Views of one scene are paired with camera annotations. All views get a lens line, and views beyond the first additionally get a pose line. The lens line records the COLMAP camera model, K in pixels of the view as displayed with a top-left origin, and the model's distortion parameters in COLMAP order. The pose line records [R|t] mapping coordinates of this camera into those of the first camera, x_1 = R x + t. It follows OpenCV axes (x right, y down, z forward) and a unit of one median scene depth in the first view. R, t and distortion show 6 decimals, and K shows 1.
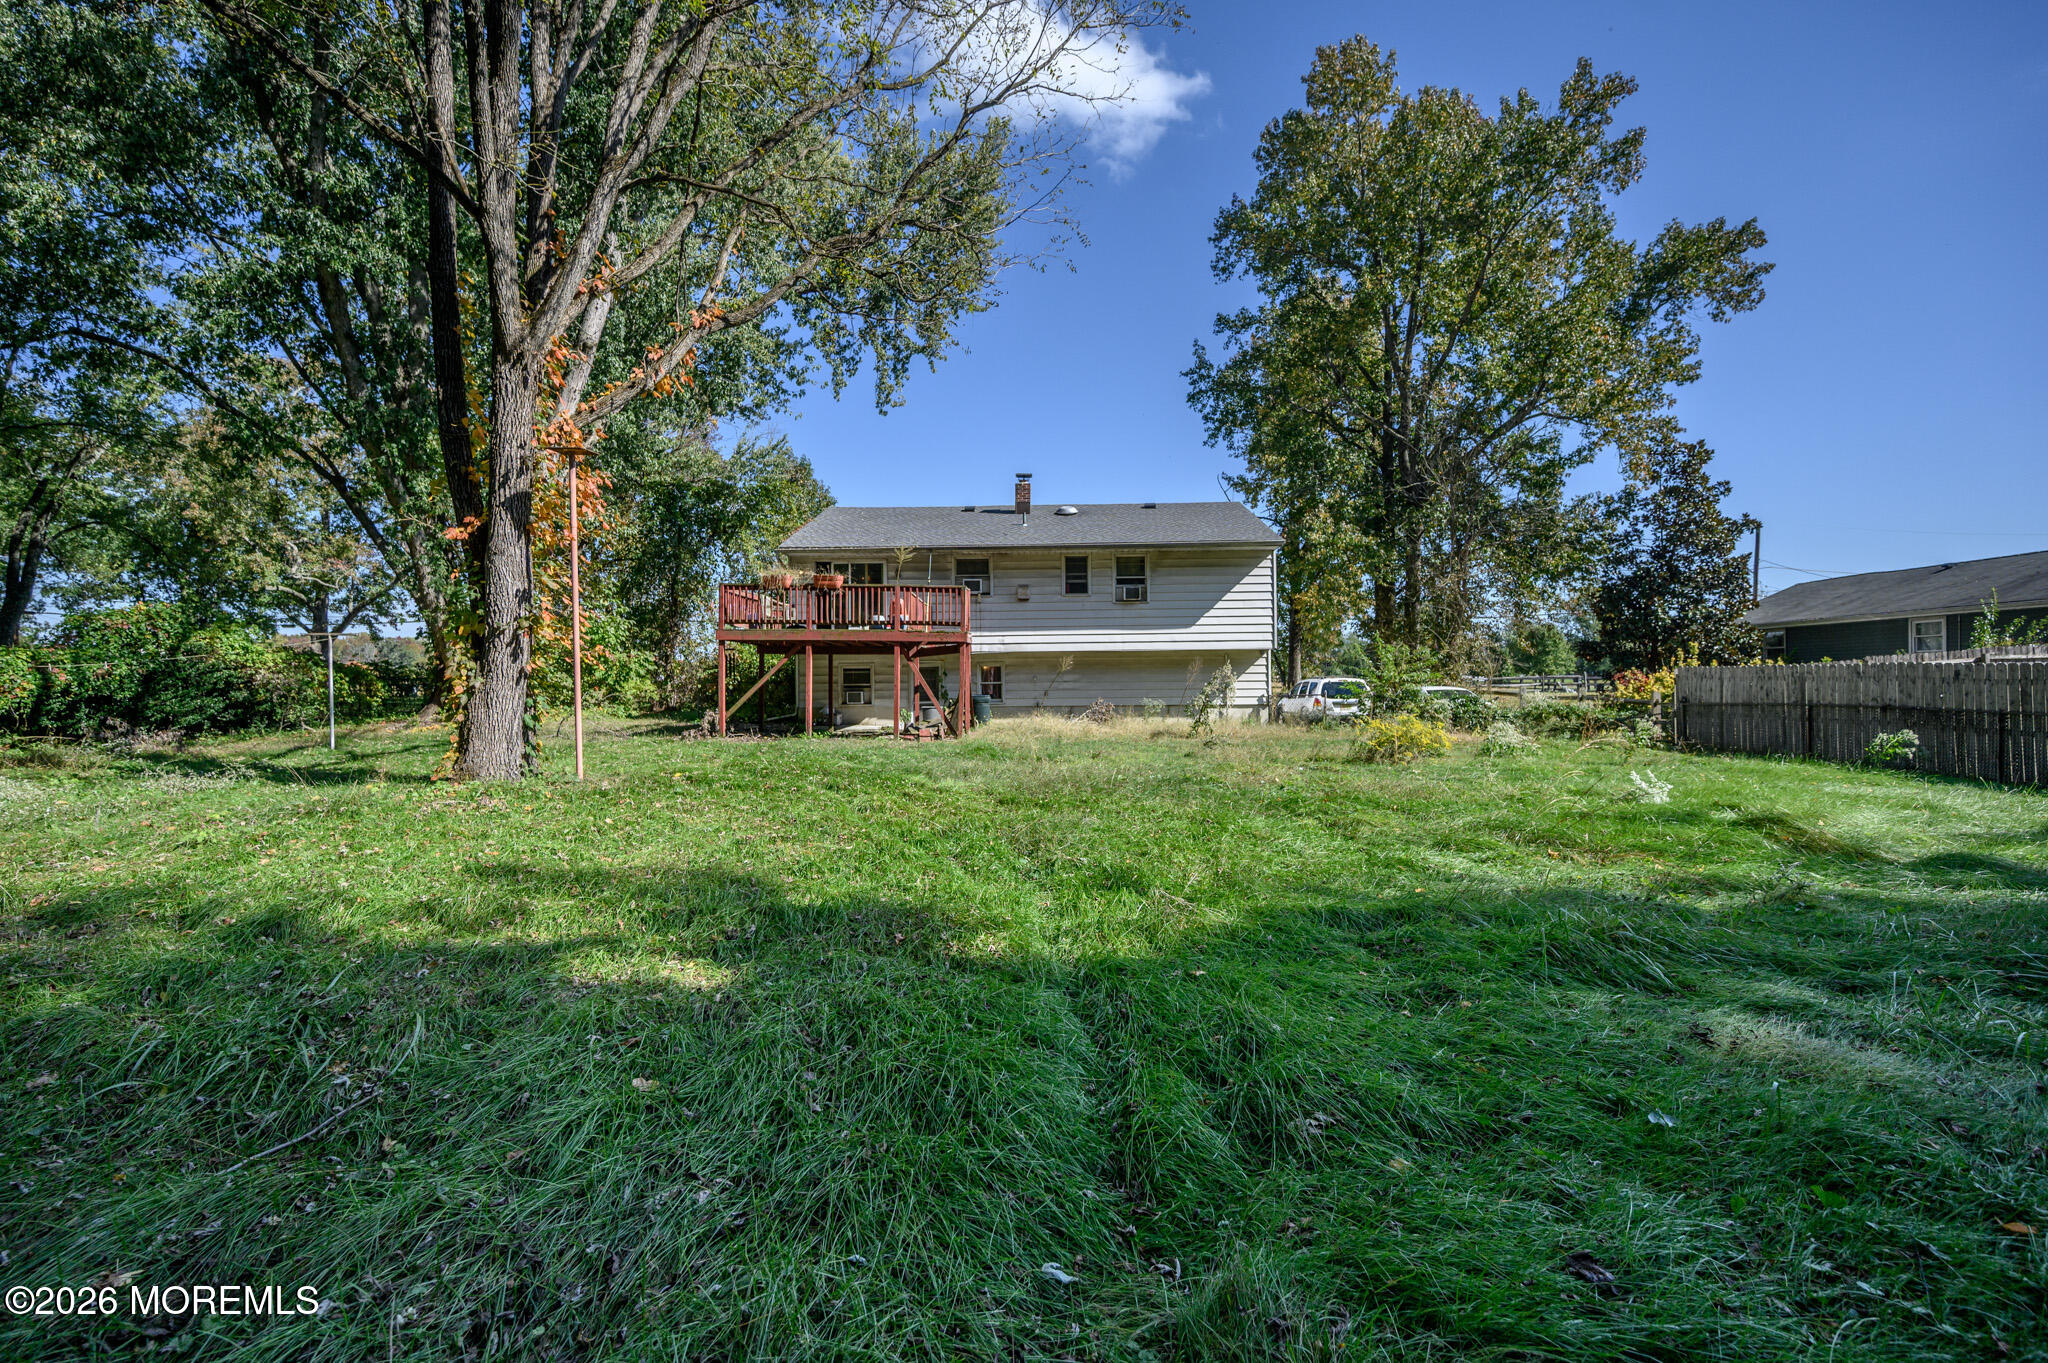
lens RADIAL K [[867.8, 0, 1026.8], [0, 867.8, 679.4], [0, 0, 1]] dist [-0.002719, -0.000075]
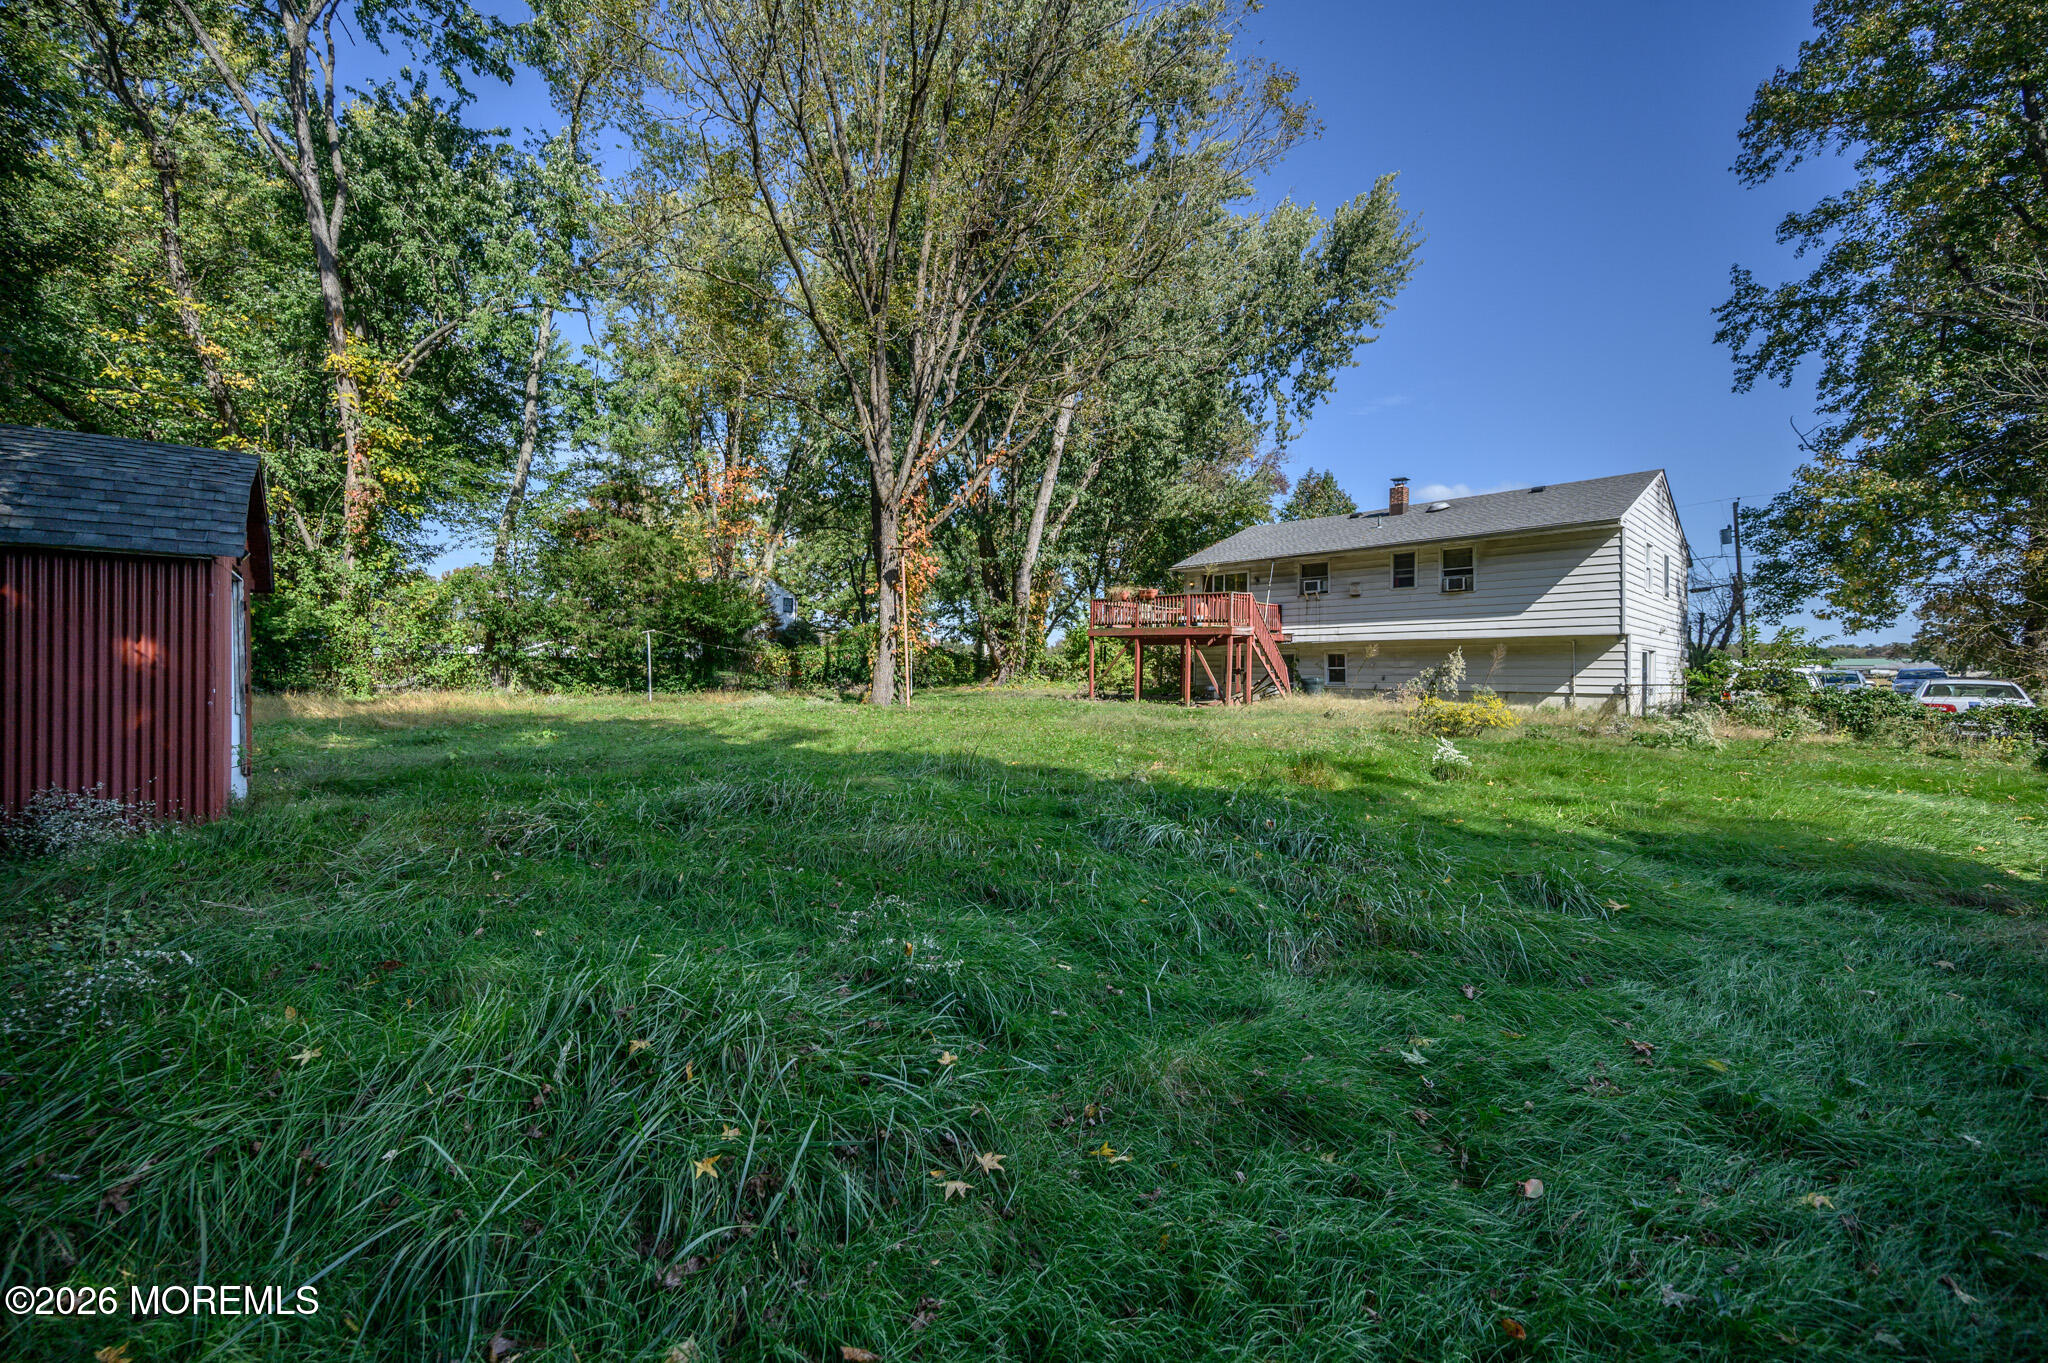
lens RADIAL K [[820.8, 0, 1022.8], [0, 820.8, 672.4], [0, 0, 1]] dist [0.000891, 0.000207]
pose [[0.695374, 0.013182, -0.718527, 0.516708], [-0.011719, 0.999907, 0.007003, 0.007831], [0.718552, 0.003551, 0.695464, -0.075144]]
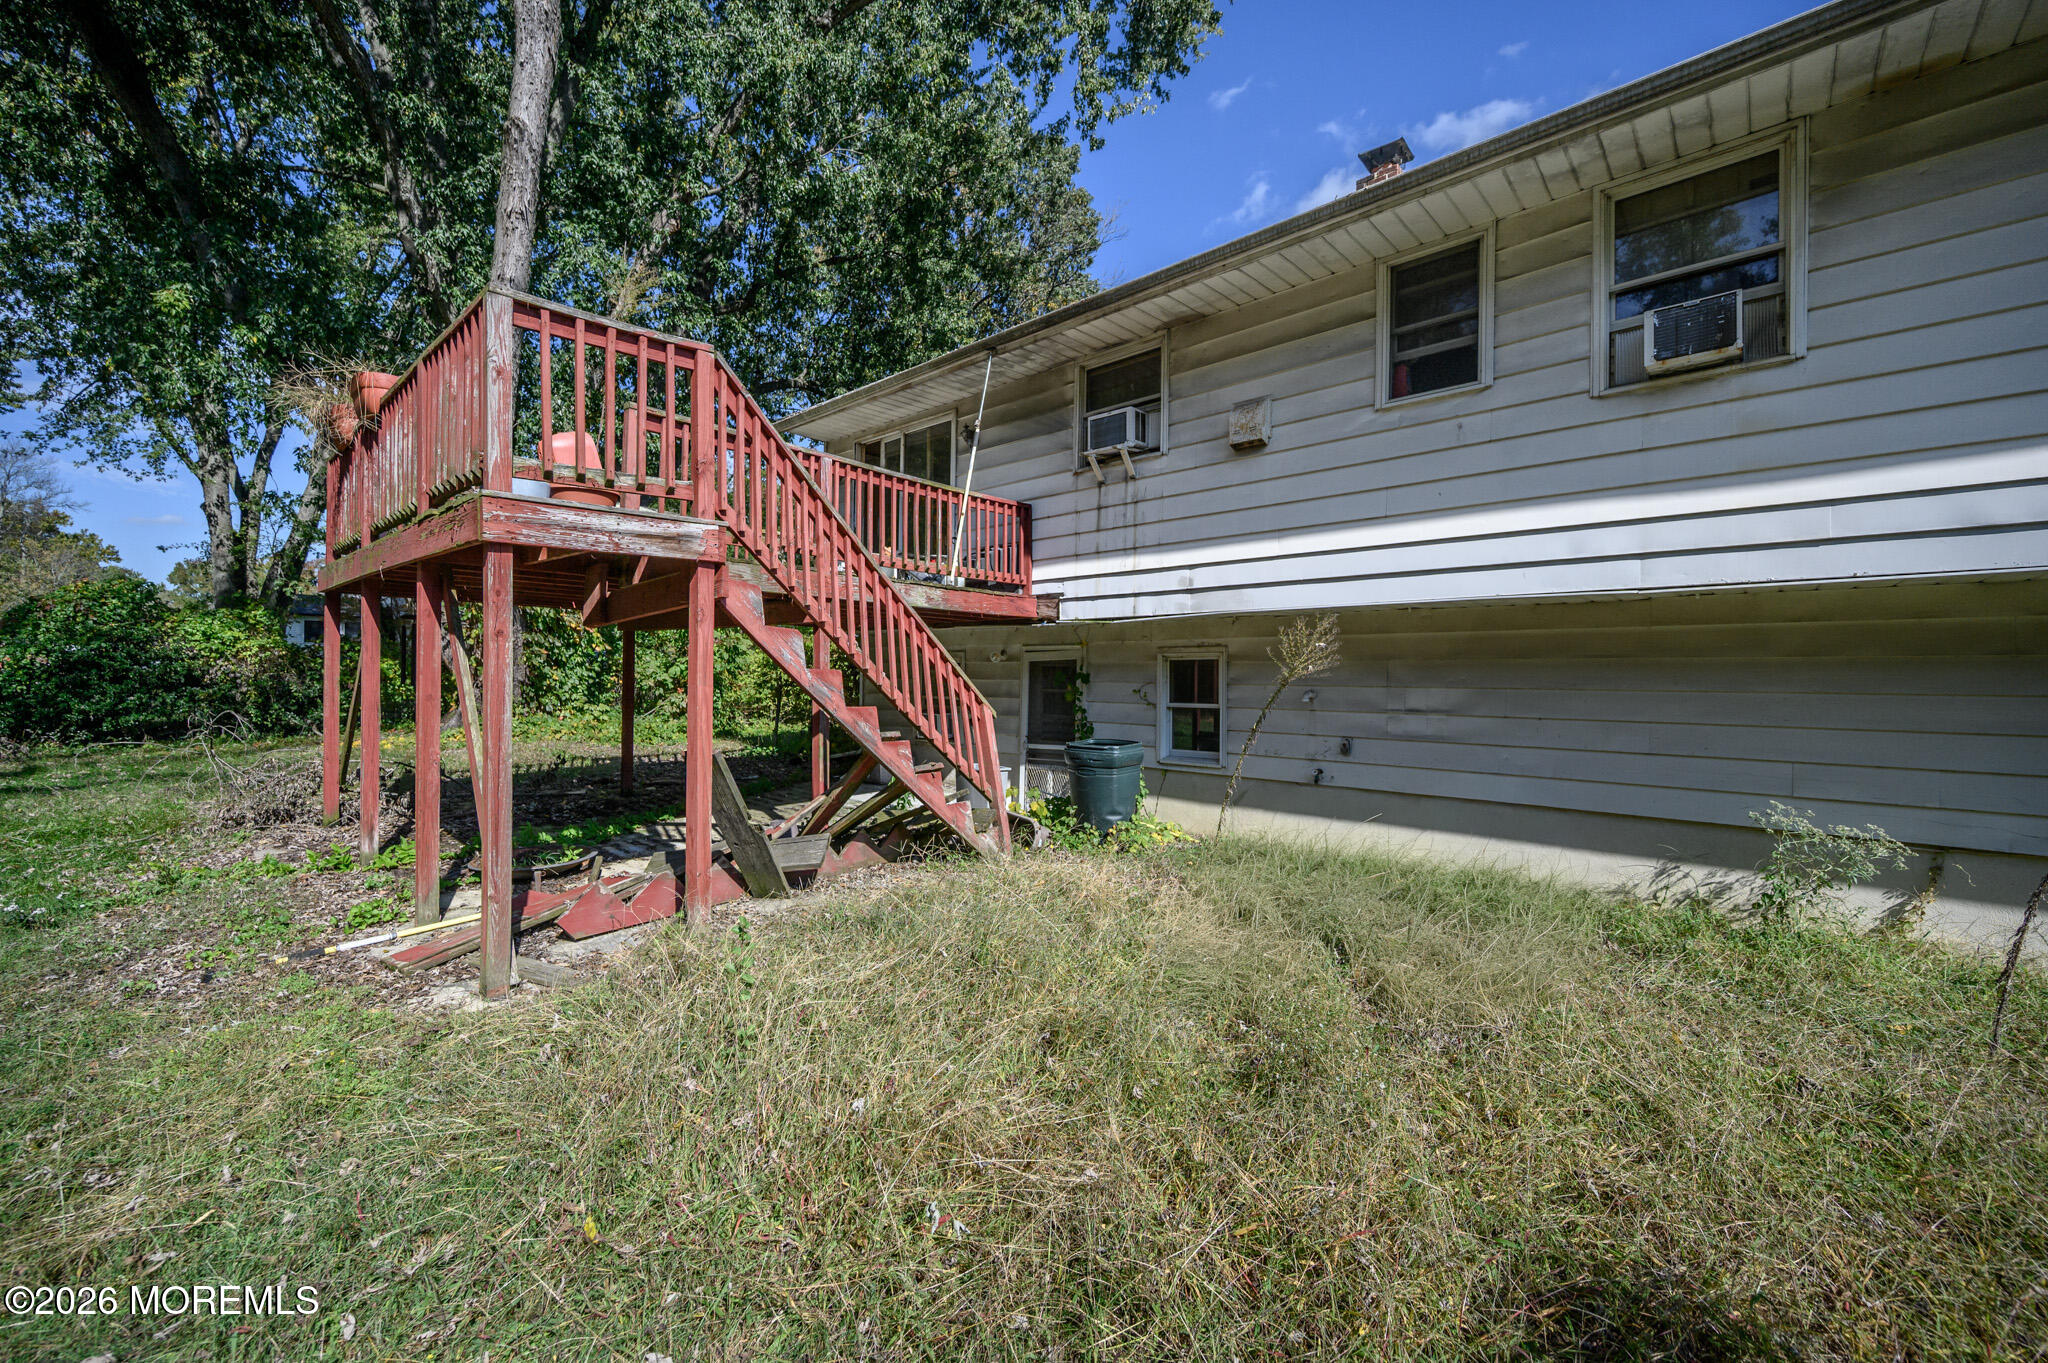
lens RADIAL K [[820.8, 0, 1021.6], [0, 820.8, 674.6], [0, 0, 1]] dist [0.000891, 0.000207]
pose [[0.744305, 0.012156, -0.667730, 0.147528], [-0.013346, 0.999905, 0.003327, -0.010156], [0.667707, 0.006436, 0.744396, 0.794429]]
